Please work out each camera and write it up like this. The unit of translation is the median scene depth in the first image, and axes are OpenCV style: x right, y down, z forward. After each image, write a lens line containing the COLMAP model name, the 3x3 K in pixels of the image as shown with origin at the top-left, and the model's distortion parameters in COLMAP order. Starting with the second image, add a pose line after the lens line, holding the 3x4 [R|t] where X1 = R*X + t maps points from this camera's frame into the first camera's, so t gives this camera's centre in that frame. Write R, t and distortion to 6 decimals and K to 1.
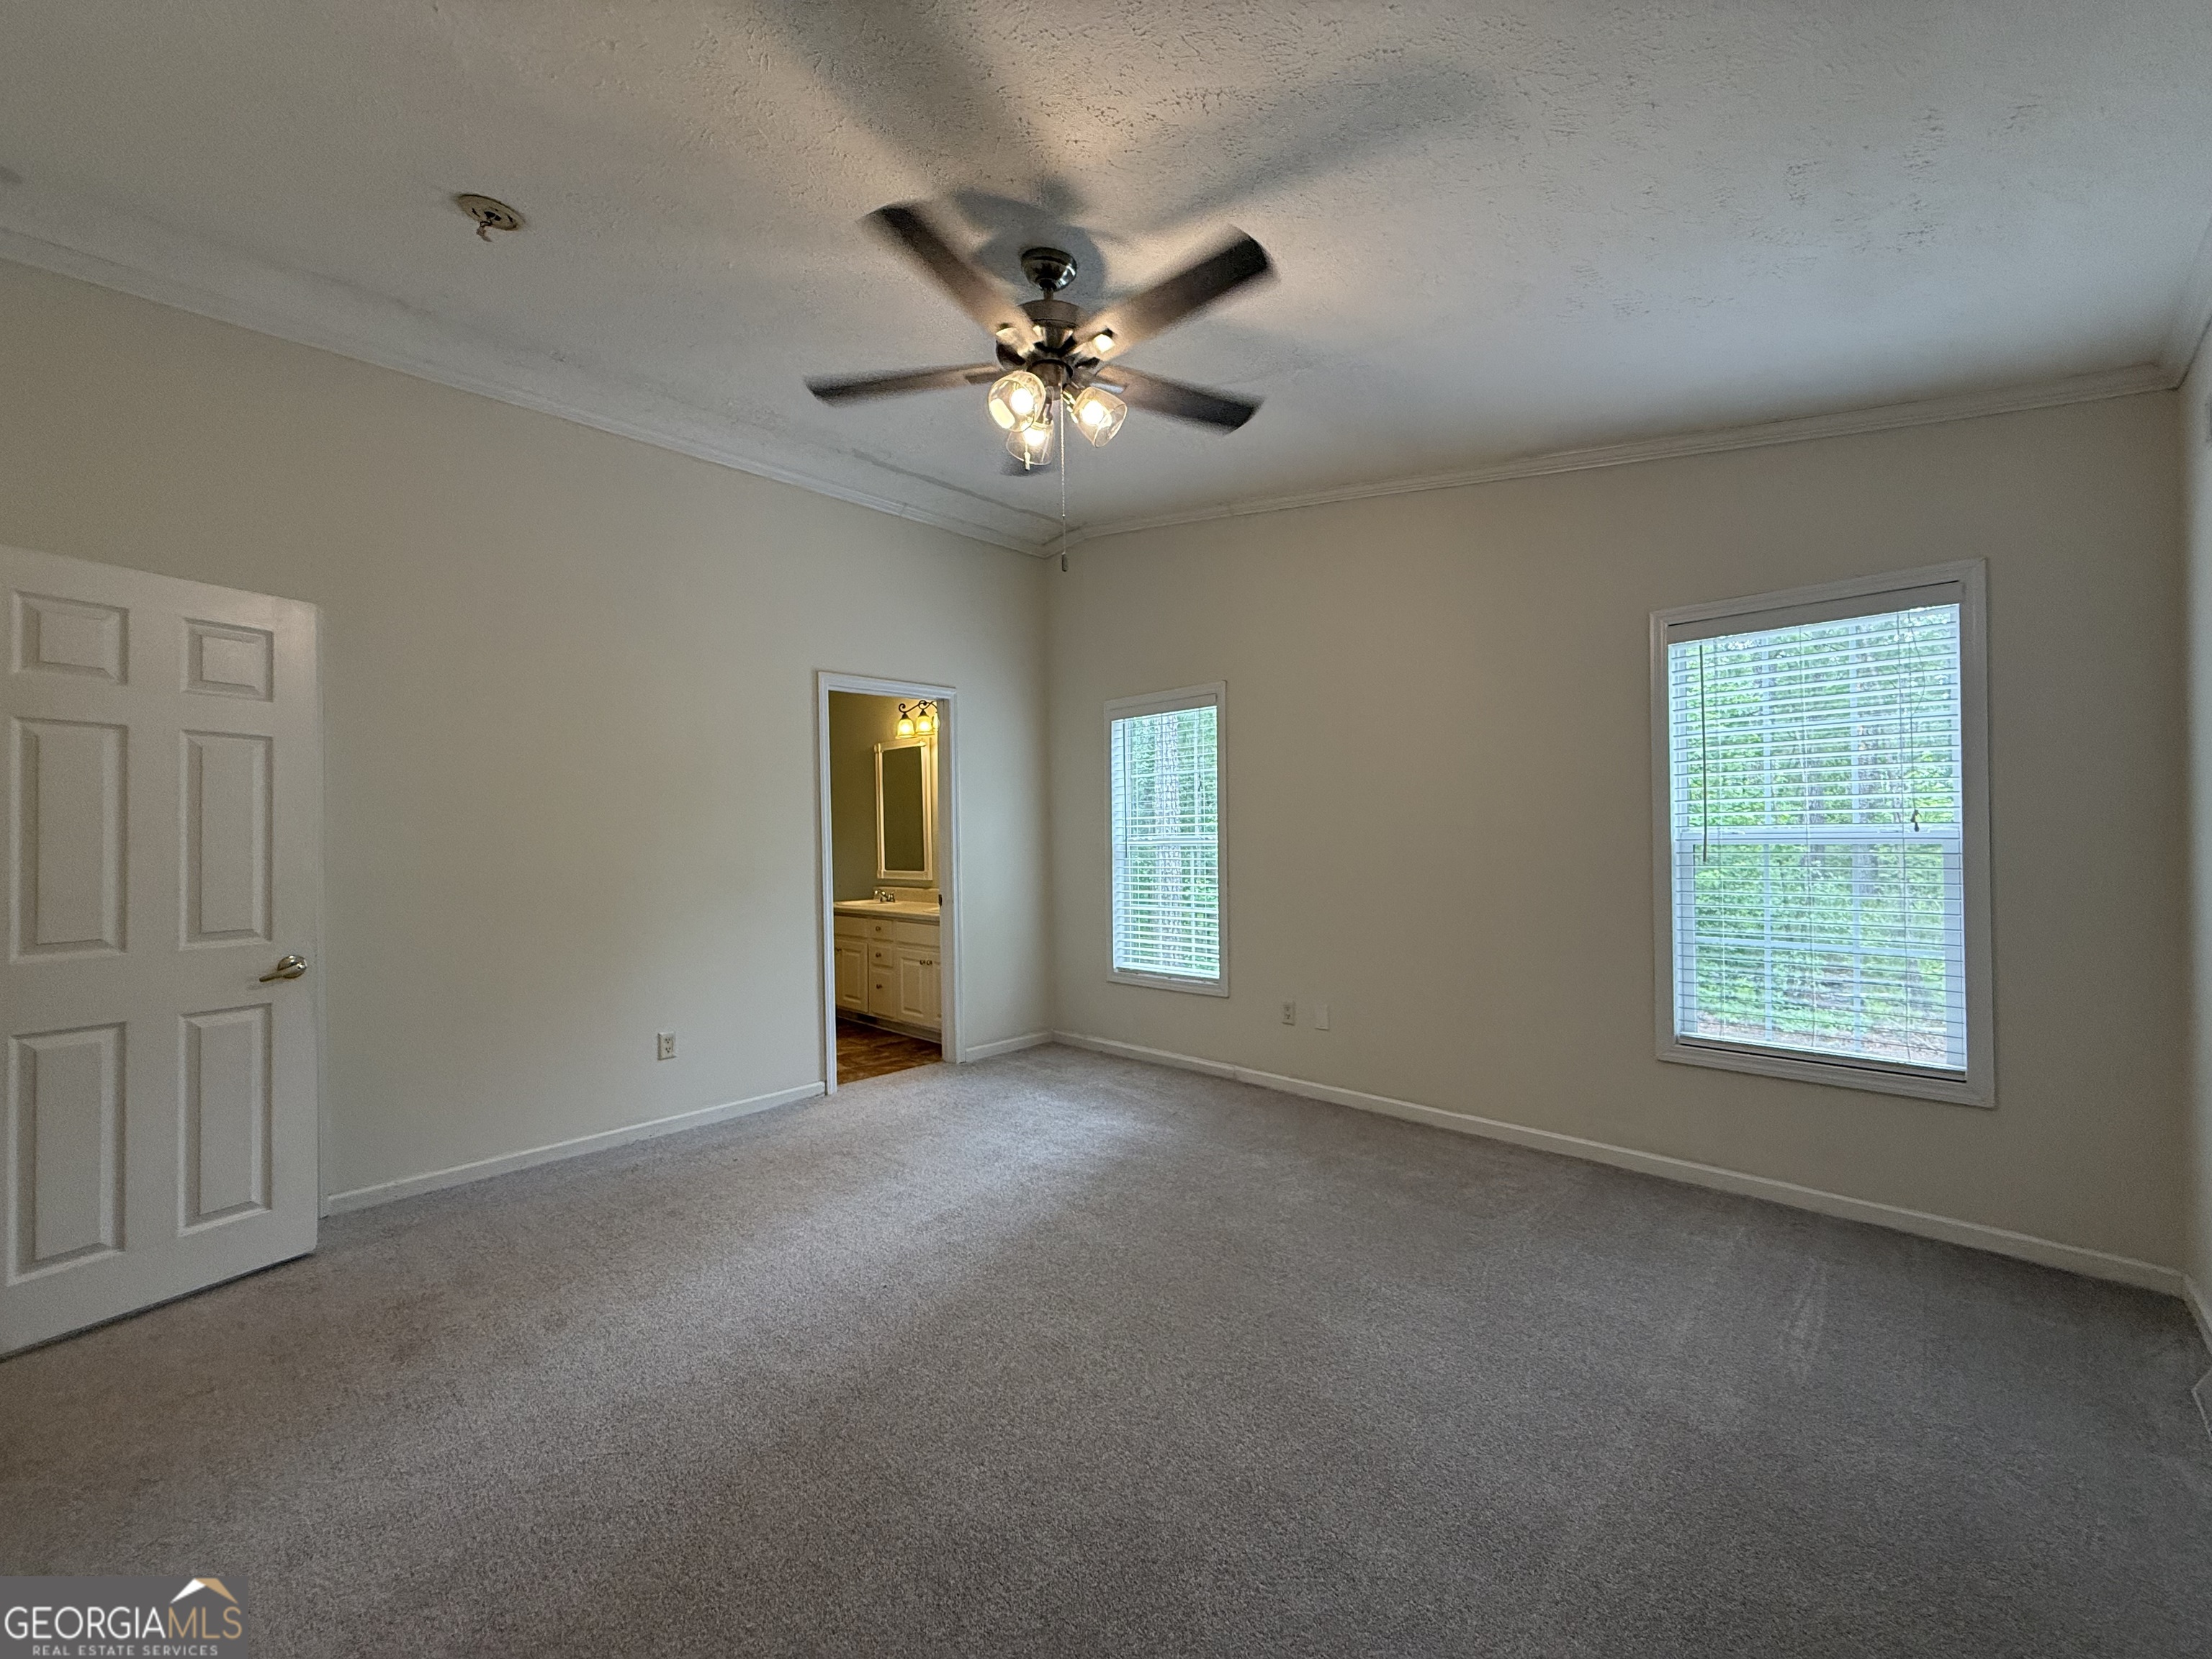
lens RADIAL K [[881.2, 0, 1103.5], [0, 881.2, 827.6], [0, 0, 1]] dist [-0.000647, 0.000317]
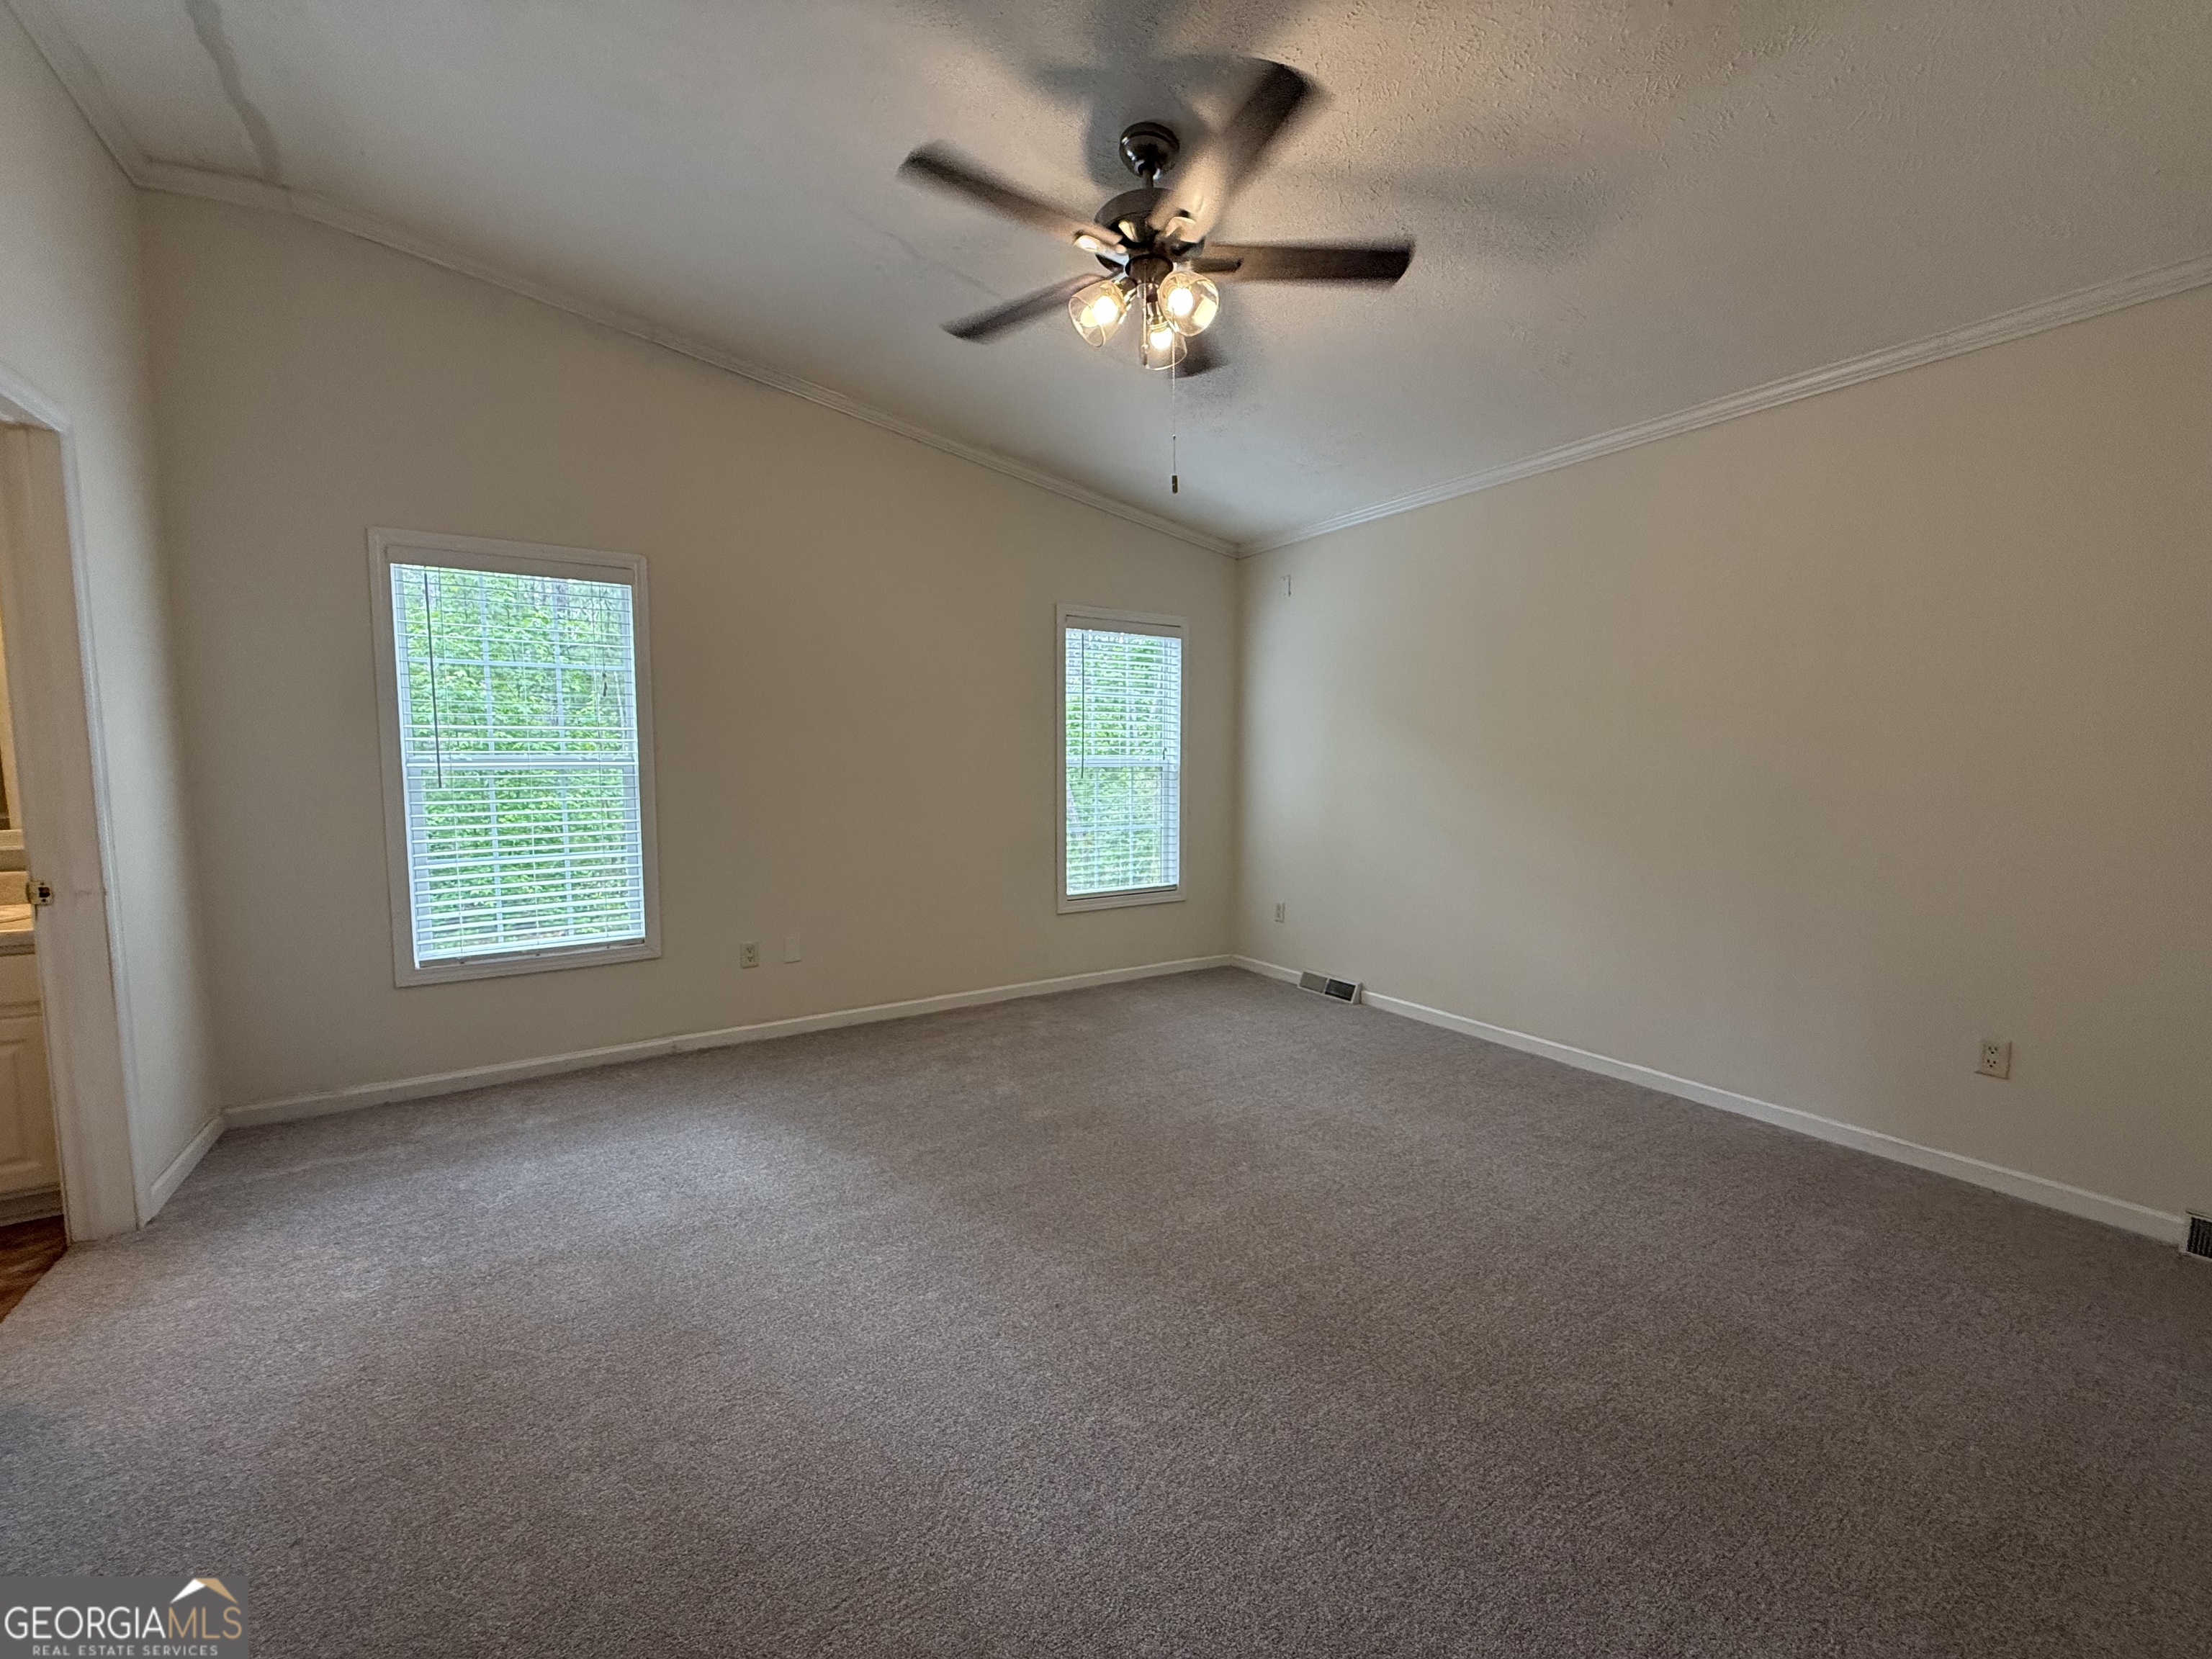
lens RADIAL K [[881.2, 0, 1098.7], [0, 881.2, 833.8], [0, 0, 1]] dist [-0.000647, 0.000317]
pose [[0.223145, -0.070530, 0.972230, -0.540818], [-0.014917, 0.997015, 0.075751, 0.012561], [-0.974671, -0.031407, 0.221427, 0.428822]]
